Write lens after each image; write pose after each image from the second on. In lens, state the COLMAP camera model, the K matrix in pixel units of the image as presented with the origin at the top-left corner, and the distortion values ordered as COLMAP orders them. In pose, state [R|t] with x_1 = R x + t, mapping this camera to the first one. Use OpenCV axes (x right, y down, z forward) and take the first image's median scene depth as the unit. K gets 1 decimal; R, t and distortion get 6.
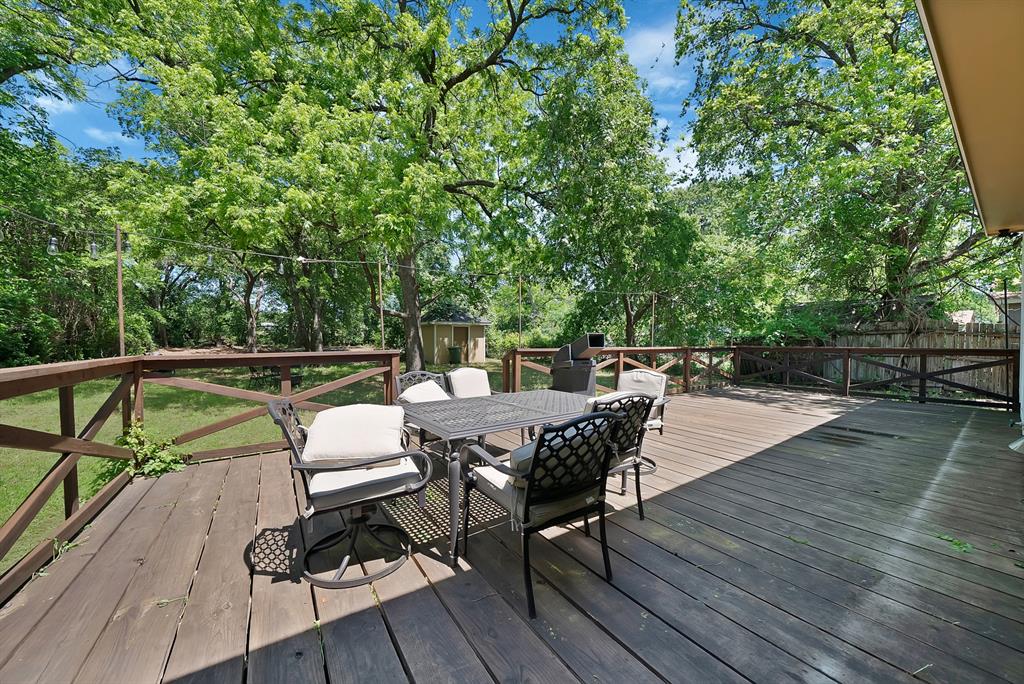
lens RADIAL K [[364.0, 0, 512.0], [0, 364.0, 342.0], [0, 0, 1]] dist [-0.022901, -0.000126]
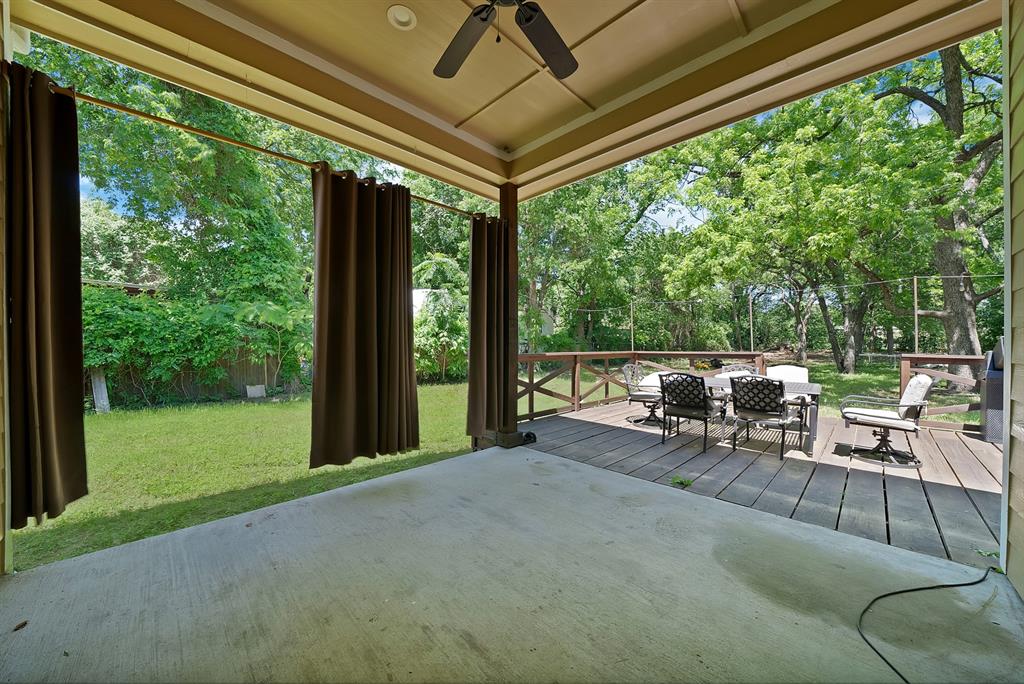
lens RADIAL K [[365.0, 0, 512.9], [0, 365.0, 348.6], [0, 0, 1]] dist [-0.022285, 0.000130]
pose [[0.189450, 0.007604, -0.981861, 1.860775], [-0.001175, 0.999971, 0.007517, -0.003829], [0.981890, -0.000270, 0.189453, -0.494981]]
